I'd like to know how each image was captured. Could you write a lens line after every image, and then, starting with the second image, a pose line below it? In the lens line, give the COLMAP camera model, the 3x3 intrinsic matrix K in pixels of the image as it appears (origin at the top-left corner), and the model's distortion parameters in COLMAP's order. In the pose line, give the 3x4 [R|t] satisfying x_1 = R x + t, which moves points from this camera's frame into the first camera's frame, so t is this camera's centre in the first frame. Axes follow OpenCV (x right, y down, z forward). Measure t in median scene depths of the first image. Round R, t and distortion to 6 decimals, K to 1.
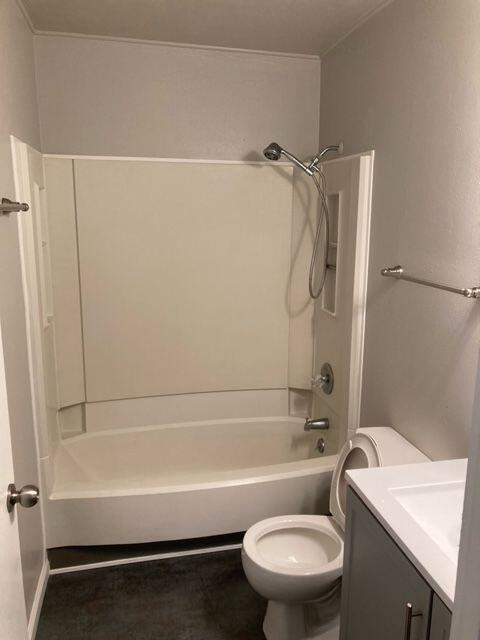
lens RADIAL K [[515.5, 0, 240.0], [0, 515.5, 320.0], [0, 0, 1]] dist [0.001764, 0.000205]
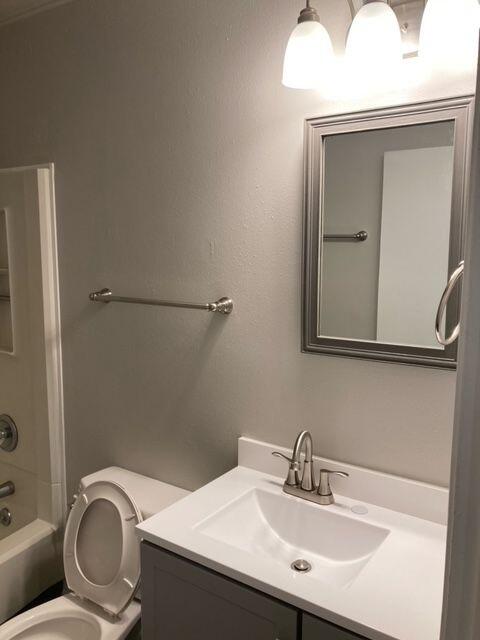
lens RADIAL K [[528.0, 0, 240.0], [0, 528.0, 320.0], [0, 0, 1]] dist [0.001269, 0.008809]
pose [[0.728256, -0.089613, 0.679421, -0.156977], [0.134539, 0.990816, -0.013525, -0.004871], [-0.671970, 0.101258, 0.733624, 0.147642]]
